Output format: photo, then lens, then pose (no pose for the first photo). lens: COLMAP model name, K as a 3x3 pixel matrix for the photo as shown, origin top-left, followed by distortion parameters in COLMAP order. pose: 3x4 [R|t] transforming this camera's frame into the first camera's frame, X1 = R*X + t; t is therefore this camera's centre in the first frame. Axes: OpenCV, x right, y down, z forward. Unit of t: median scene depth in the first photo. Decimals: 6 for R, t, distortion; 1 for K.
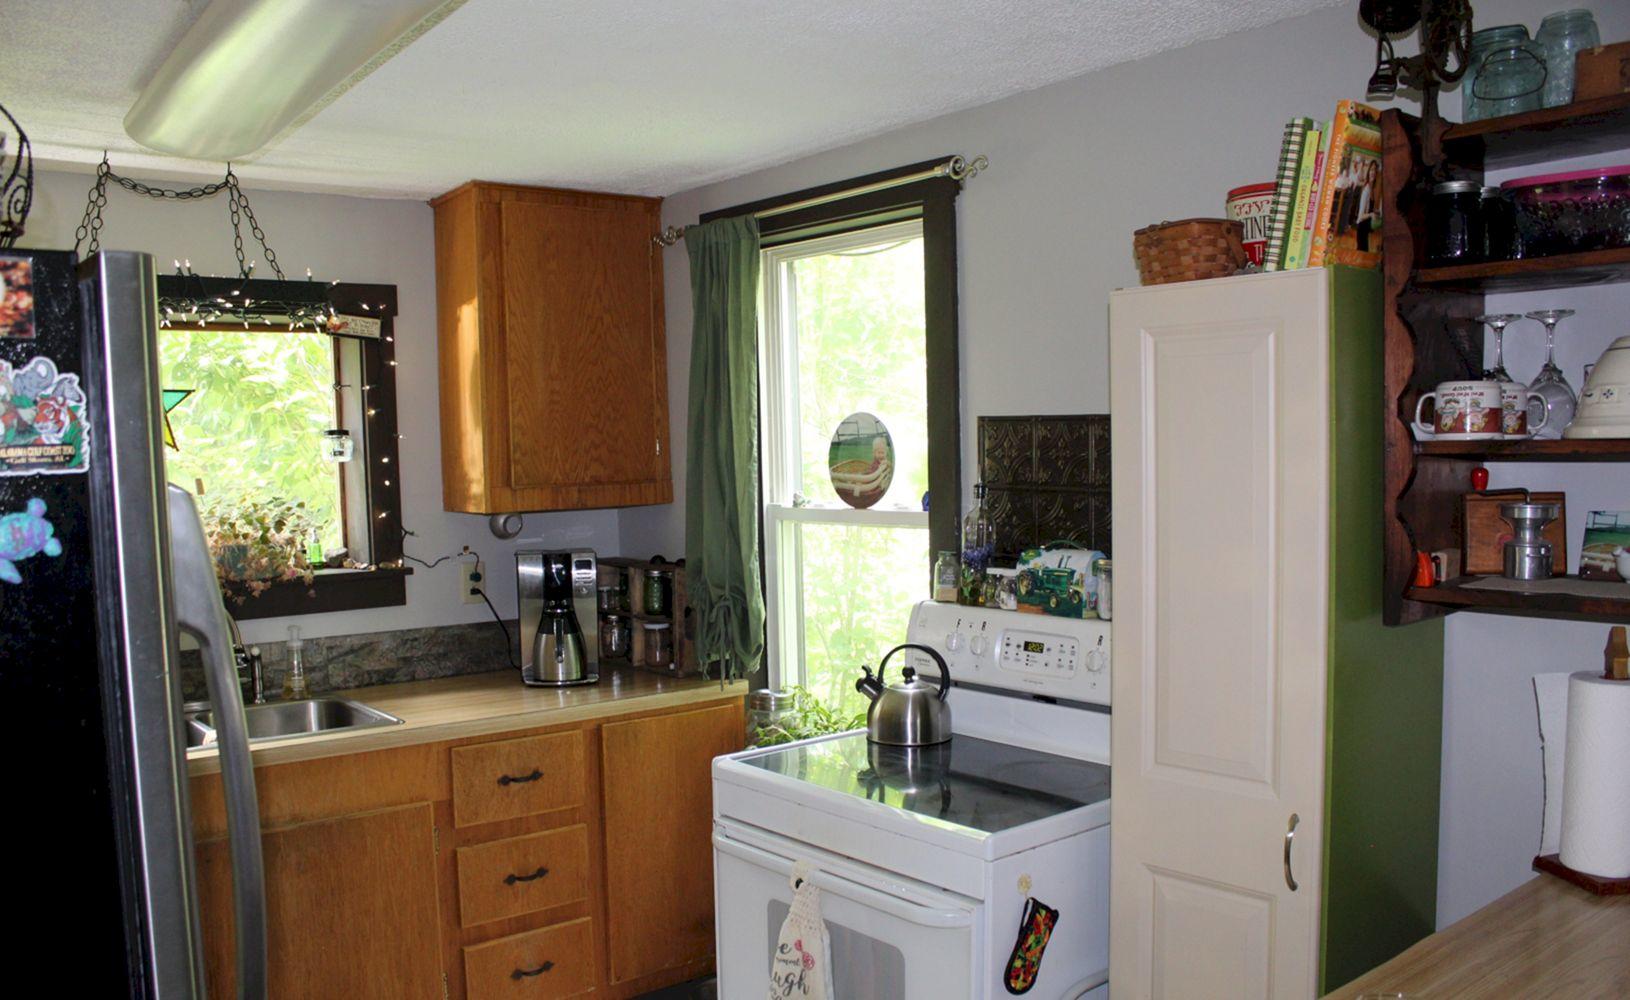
lens RADIAL K [[1335.6, 0, 814.8], [0, 1335.6, 541.5], [0, 0, 1]] dist [-0.181820, 0.144790]
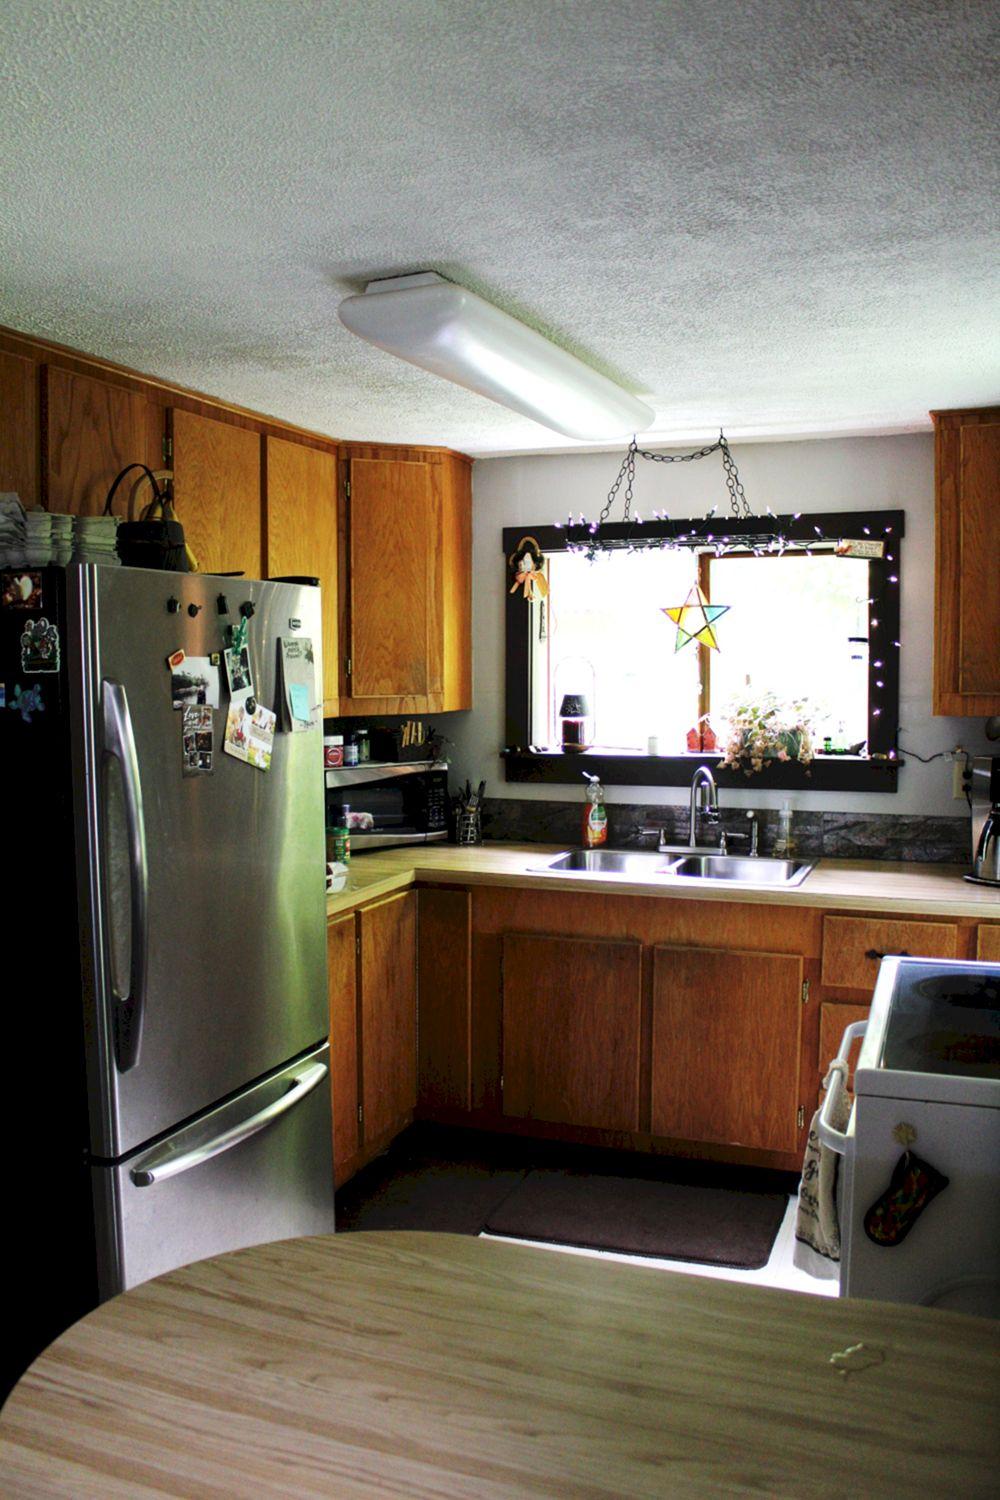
lens RADIAL K [[1228.5, 0, 500.0], [0, 1228.5, 750.0], [0, 0, 1]] dist [-0.141518, 0.002062]
pose [[0.492739, 0.078870, -0.866595, 0.487691], [-0.064676, 0.996449, 0.053914, -0.026188], [0.867770, 0.029482, 0.496091, 0.214749]]
